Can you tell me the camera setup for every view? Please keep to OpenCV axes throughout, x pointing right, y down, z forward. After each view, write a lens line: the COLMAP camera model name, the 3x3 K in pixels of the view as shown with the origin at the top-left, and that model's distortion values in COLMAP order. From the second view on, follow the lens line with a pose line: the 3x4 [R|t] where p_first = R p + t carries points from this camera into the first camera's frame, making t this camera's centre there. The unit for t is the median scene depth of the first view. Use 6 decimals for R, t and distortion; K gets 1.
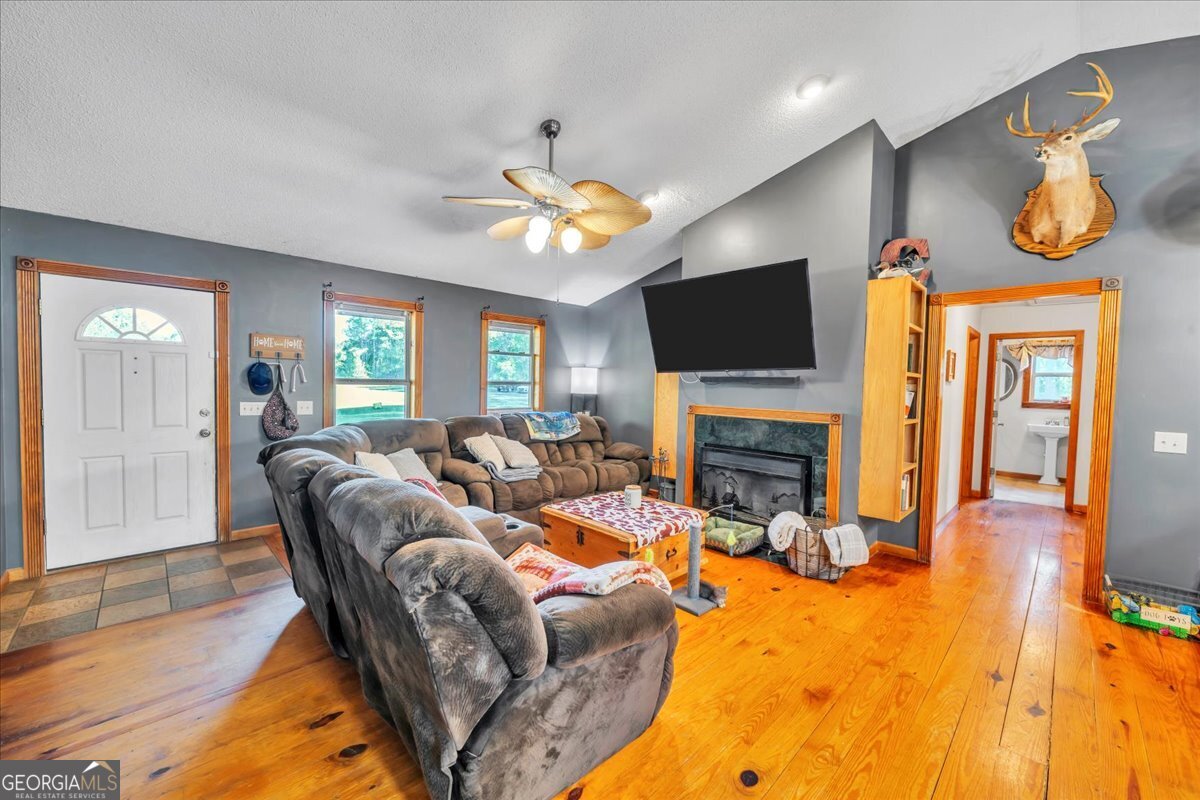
lens RADIAL K [[465.4, 0, 595.0], [0, 465.4, 398.8], [0, 0, 1]] dist [-0.001347, 0.000142]
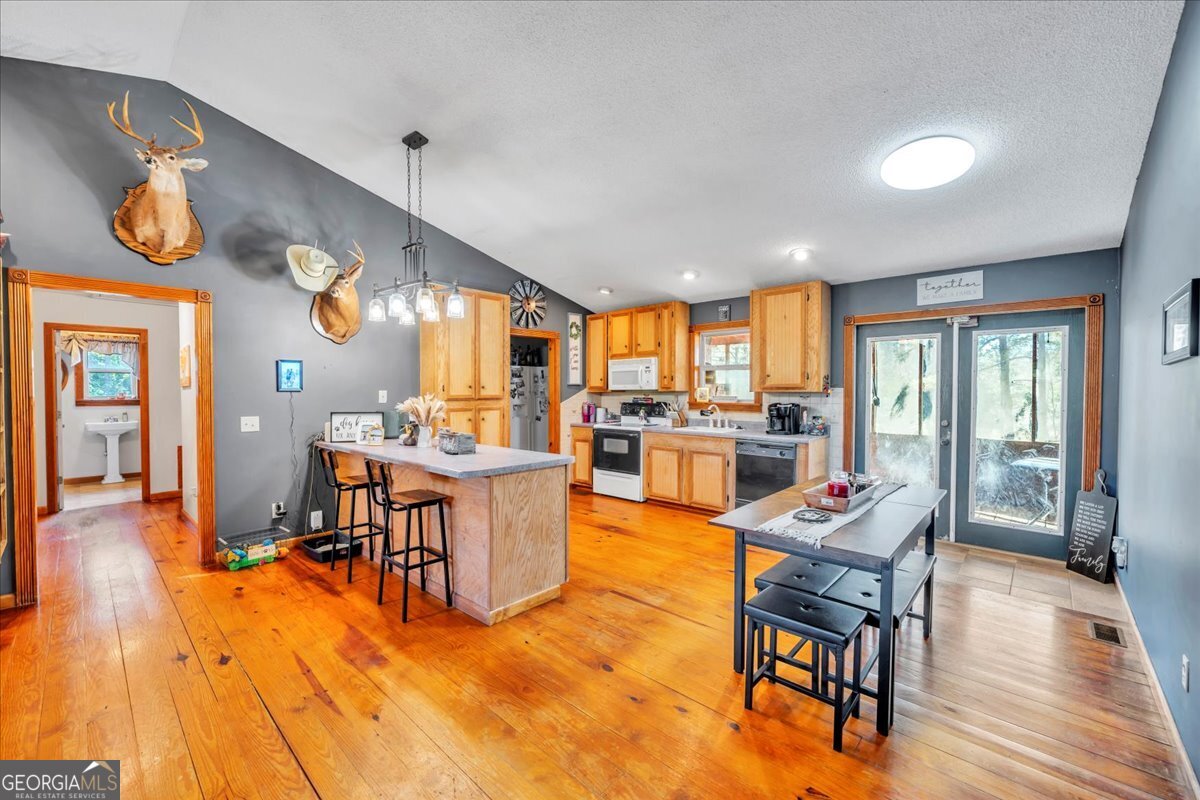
lens RADIAL K [[488.2, 0, 592.0], [0, 488.2, 399.7], [0, 0, 1]] dist [-0.003232, -0.000066]
pose [[-0.045018, -0.041826, 0.998110, -0.169627], [0.032893, 0.998519, 0.043327, -0.004025], [-0.998445, 0.034781, -0.043575, 0.061005]]
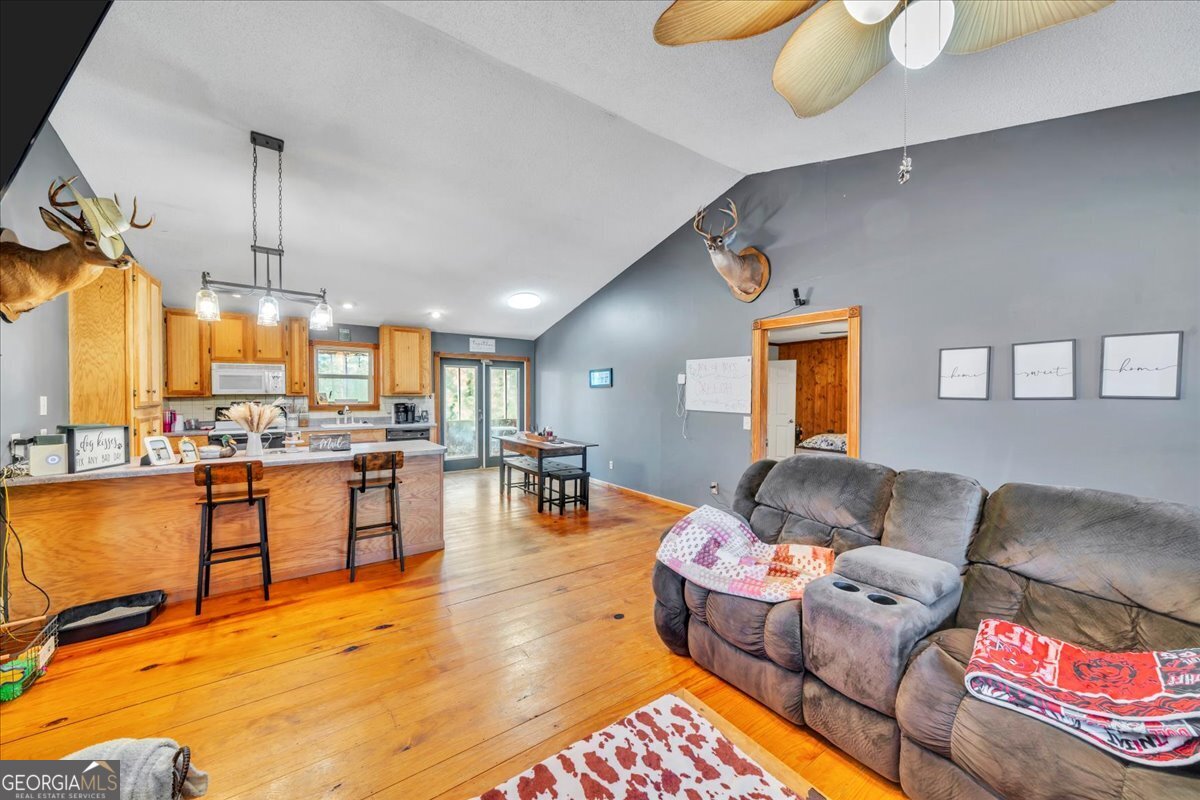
lens RADIAL K [[430.0, 0, 595.0], [0, 430.0, 400.7], [0, 0, 1]] dist [-0.000984, -0.000106]
pose [[-0.986333, -0.025877, 0.162720, 0.084530], [-0.017488, 0.998453, 0.052782, -0.041834], [-0.163834, 0.049215, -0.985260, 1.230840]]
